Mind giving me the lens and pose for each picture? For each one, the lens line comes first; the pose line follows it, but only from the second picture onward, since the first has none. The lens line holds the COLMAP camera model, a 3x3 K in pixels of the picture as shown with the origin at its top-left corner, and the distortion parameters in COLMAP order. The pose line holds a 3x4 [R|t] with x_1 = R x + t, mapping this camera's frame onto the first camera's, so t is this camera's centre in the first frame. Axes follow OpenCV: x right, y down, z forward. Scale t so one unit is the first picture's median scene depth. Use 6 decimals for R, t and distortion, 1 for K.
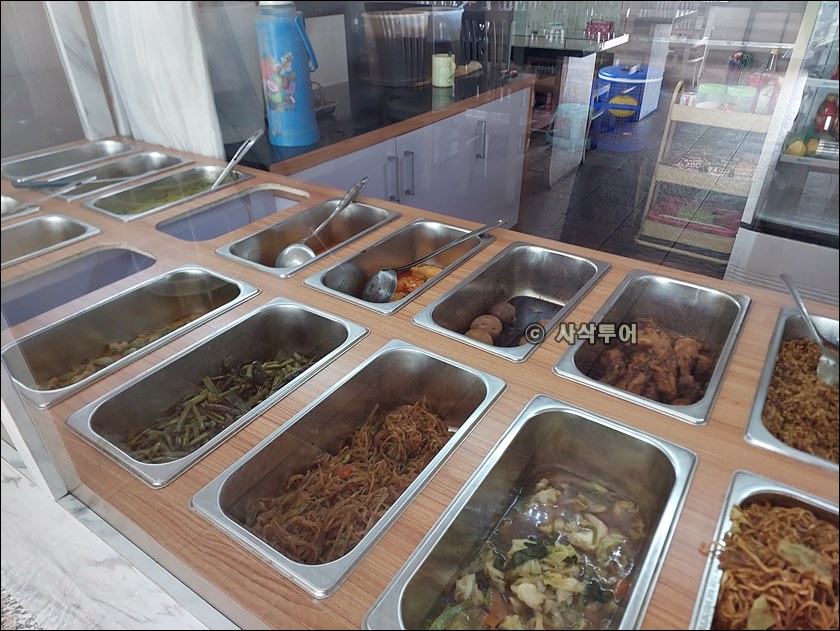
lens RADIAL K [[570.4, 0, 418.8], [0, 570.4, 342.9], [0, 0, 1]] dist [0.002491, 0.002584]
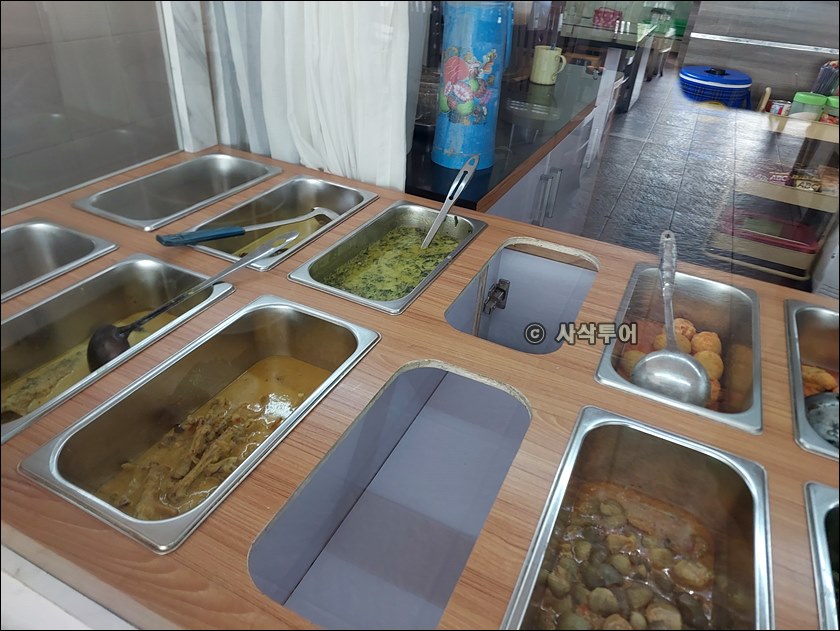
lens RADIAL K [[559.7, 0, 420.0], [0, 559.7, 315.5], [0, 0, 1]] dist [0.001857, -0.001761]
pose [[0.984340, -0.023367, 0.174723, -0.413064], [0.019905, 0.999570, 0.021541, -0.158312], [-0.175151, -0.017726, 0.984382, 0.254068]]
